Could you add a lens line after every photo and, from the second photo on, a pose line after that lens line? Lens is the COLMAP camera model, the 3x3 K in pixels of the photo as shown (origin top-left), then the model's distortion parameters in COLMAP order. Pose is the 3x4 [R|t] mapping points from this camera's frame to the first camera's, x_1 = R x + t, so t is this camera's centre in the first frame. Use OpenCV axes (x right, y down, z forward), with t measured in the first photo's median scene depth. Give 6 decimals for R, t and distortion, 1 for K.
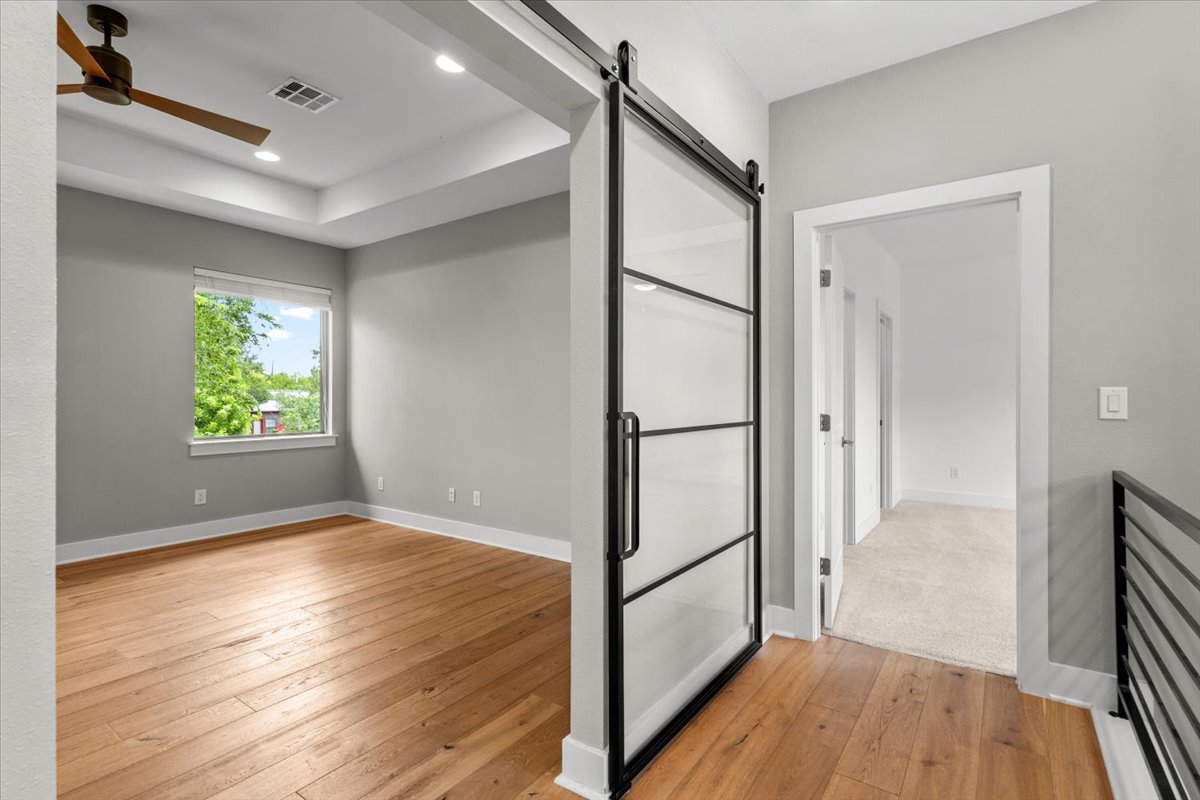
lens RADIAL K [[567.0, 0, 605.7], [0, 567.0, 395.1], [0, 0, 1]] dist [0.010055, -0.001348]
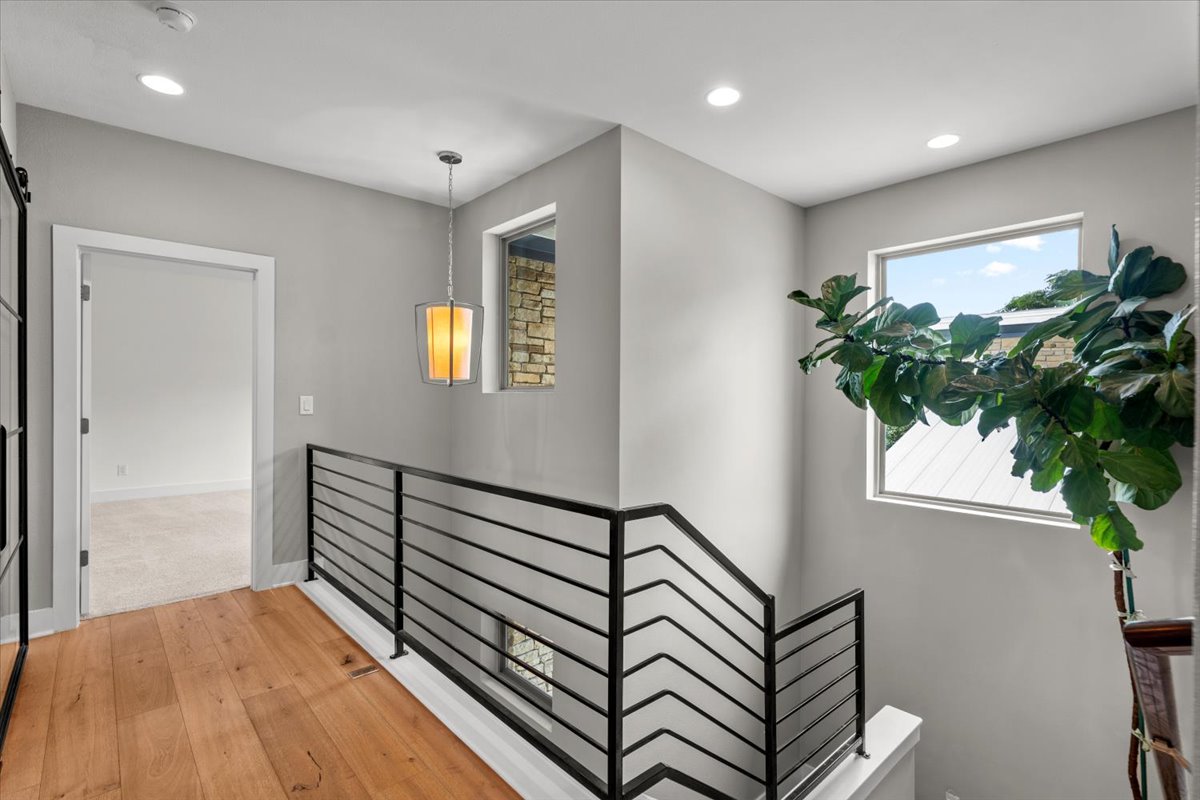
lens RADIAL K [[567.0, 0, 604.6], [0, 567.0, 397.3], [0, 0, 1]] dist [0.010055, -0.001348]
pose [[0.233488, -0.003084, 0.972355, -0.564377], [-0.008882, 0.999946, 0.005304, -0.026722], [-0.972319, -0.009875, 0.233449, -0.282258]]
